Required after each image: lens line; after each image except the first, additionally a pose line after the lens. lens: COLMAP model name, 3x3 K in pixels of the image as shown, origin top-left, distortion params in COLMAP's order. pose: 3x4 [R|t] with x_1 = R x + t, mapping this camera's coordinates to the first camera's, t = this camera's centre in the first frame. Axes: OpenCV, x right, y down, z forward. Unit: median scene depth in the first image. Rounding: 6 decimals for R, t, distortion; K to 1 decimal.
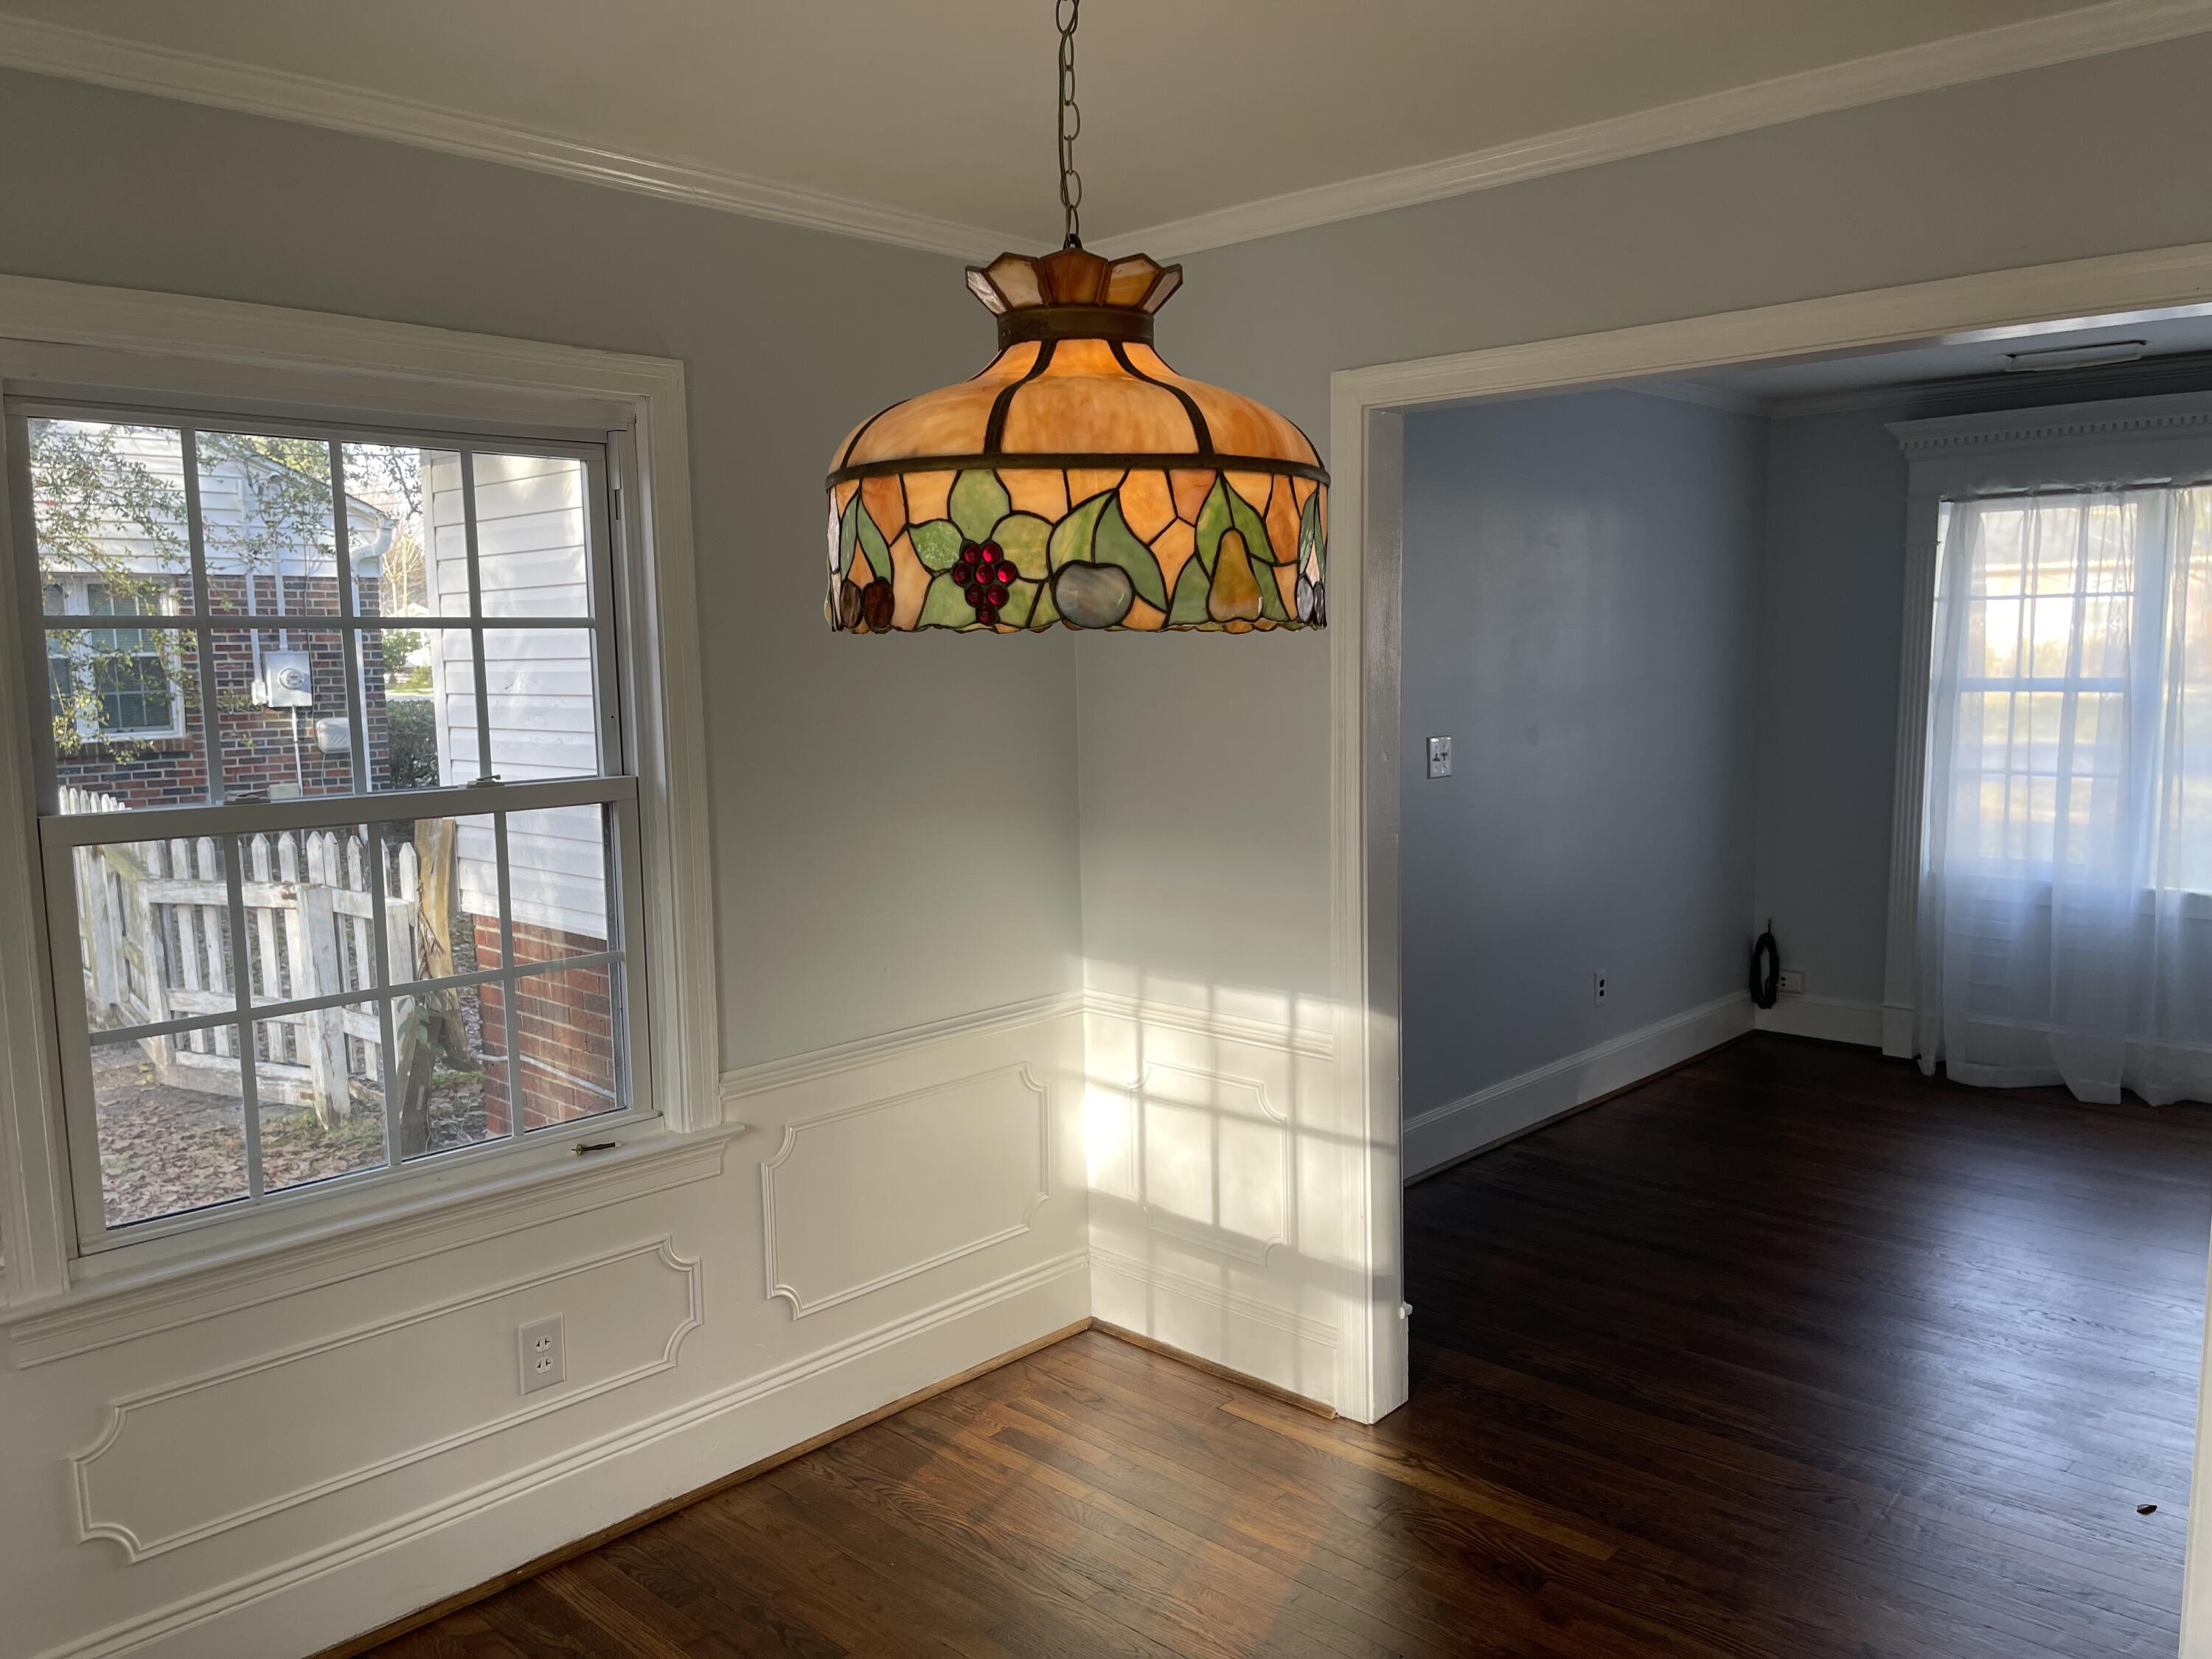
lens RADIAL K [[1663.2, 0, 1092.5], [0, 1663.2, 846.4], [0, 0, 1]] dist [0.046042, -0.046210]
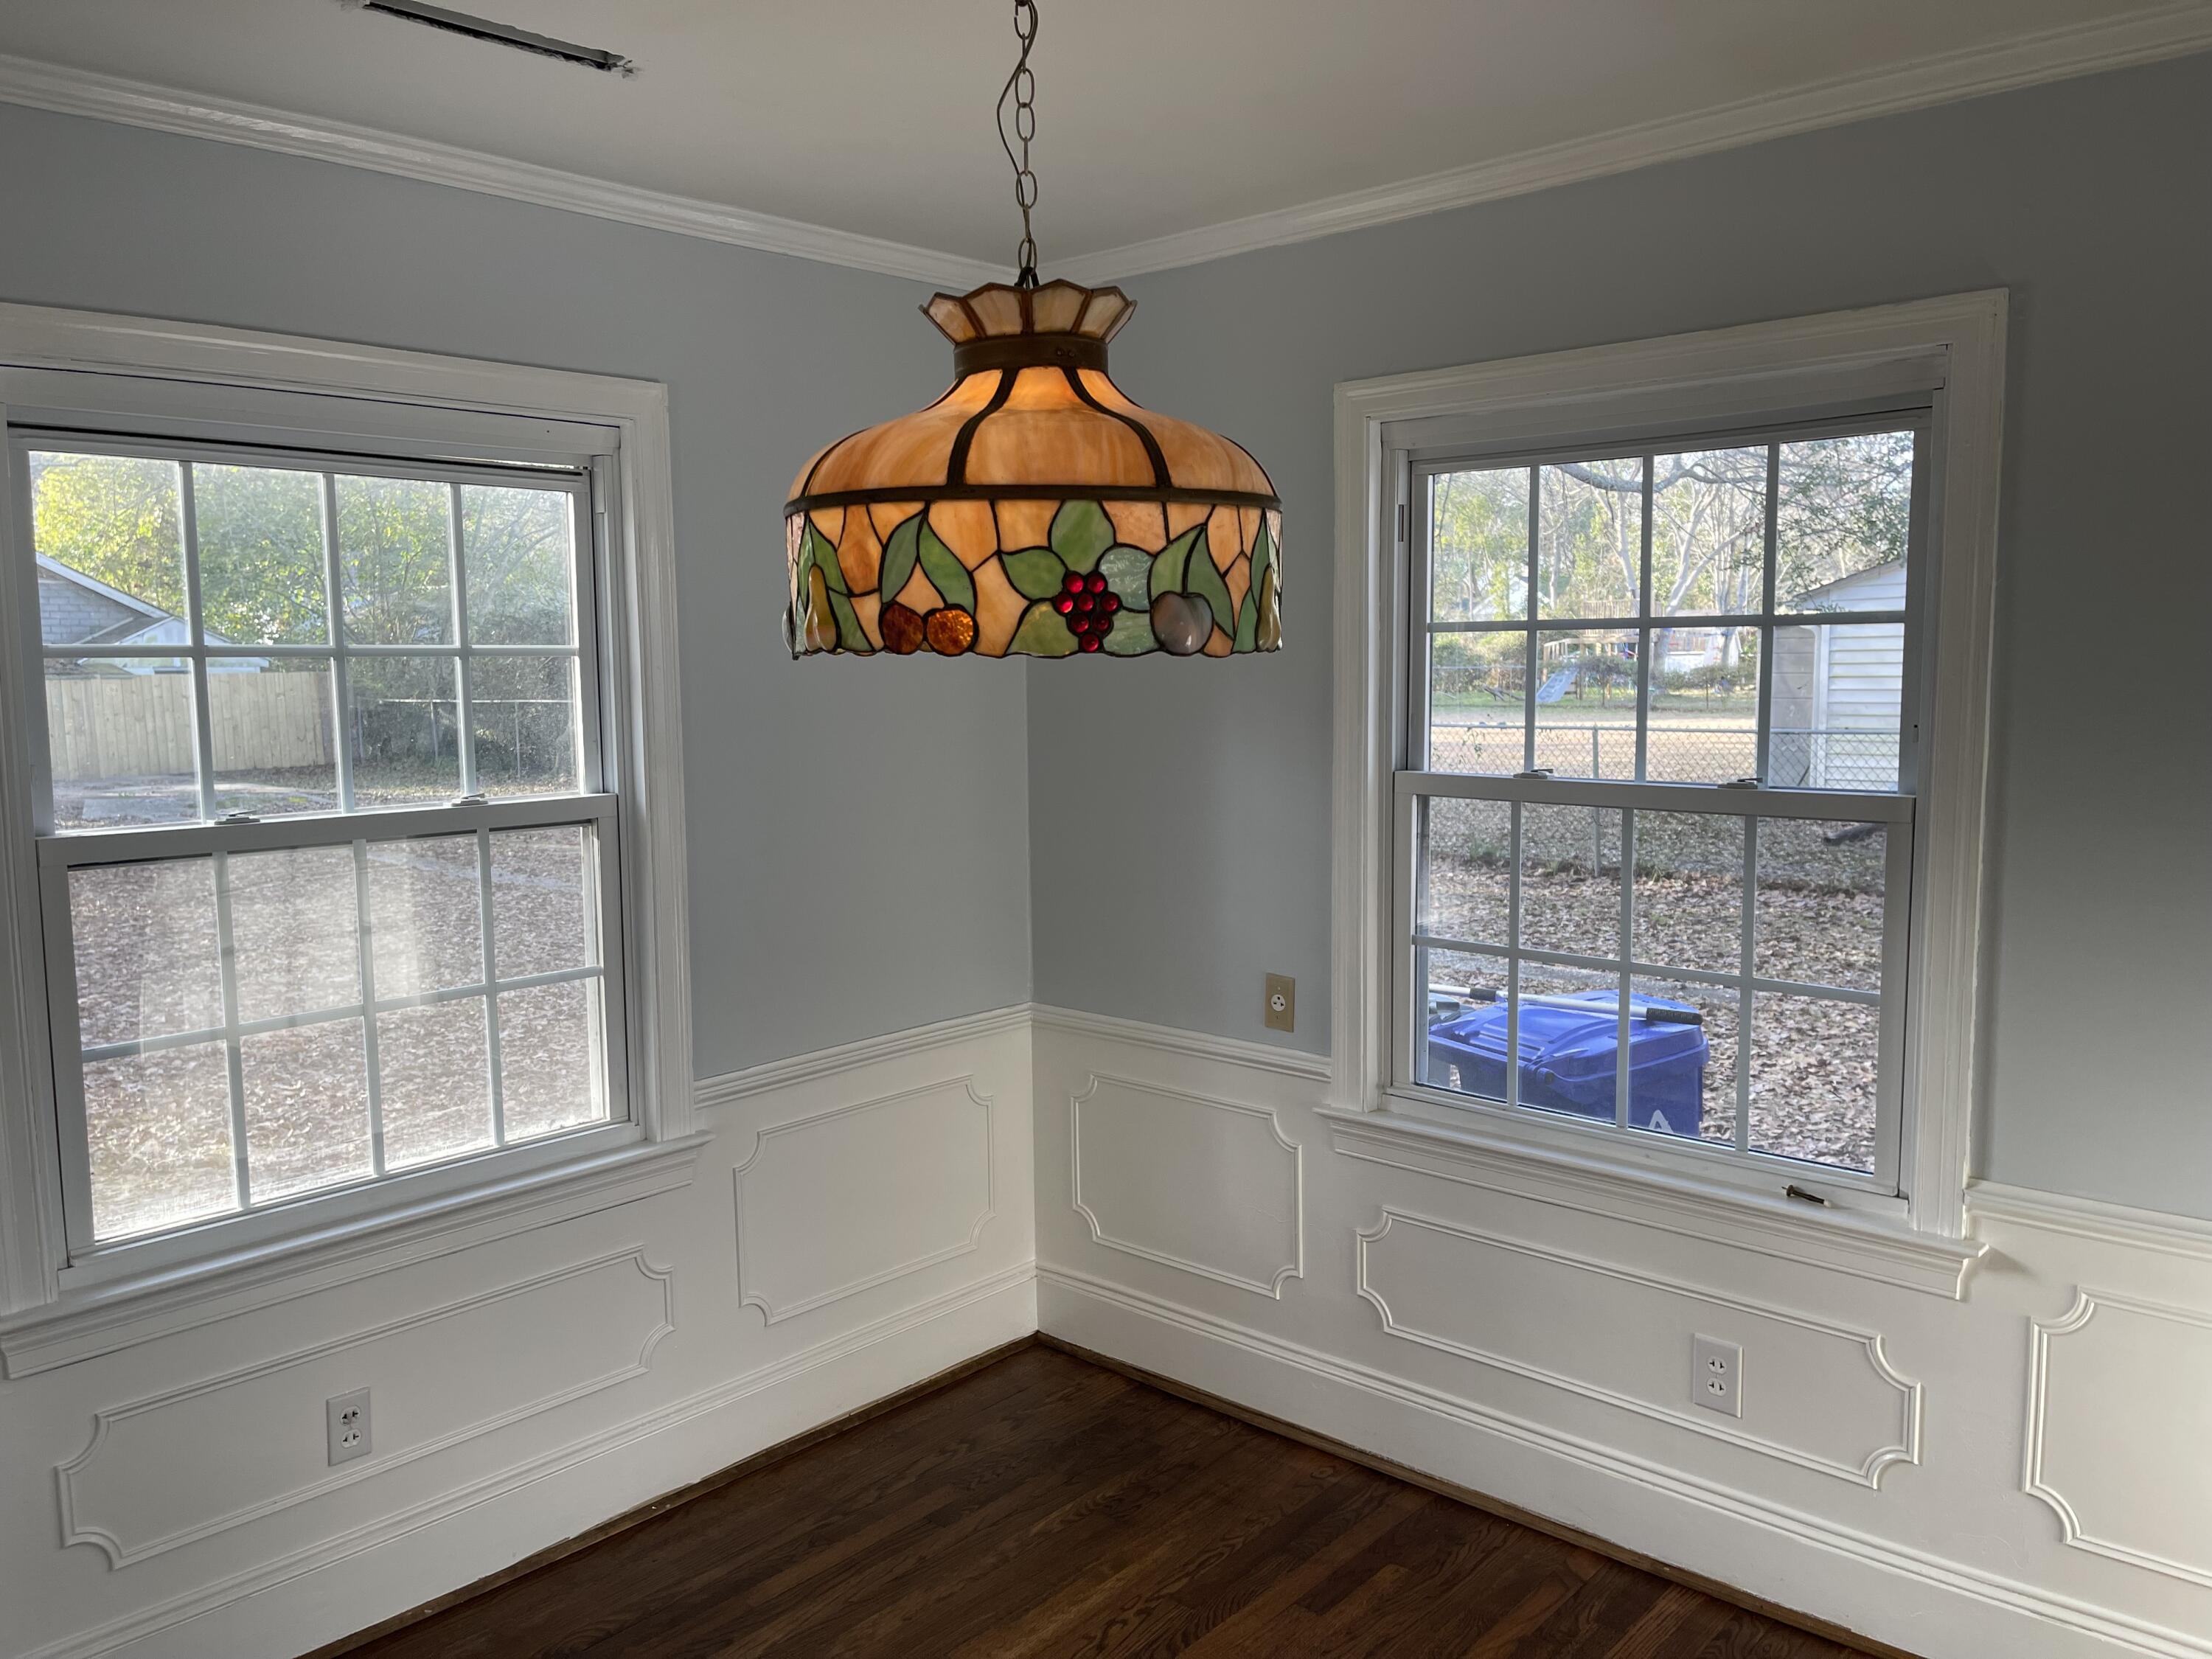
lens RADIAL K [[1663.2, 0, 1092.3], [0, 1663.2, 817.3], [0, 0, 1]] dist [0.046042, -0.046210]
pose [[0.048276, 0.125080, -0.990971, 0.639748], [-0.109871, 0.986773, 0.119198, -0.101511], [0.992773, 0.103125, 0.061380, 0.613007]]
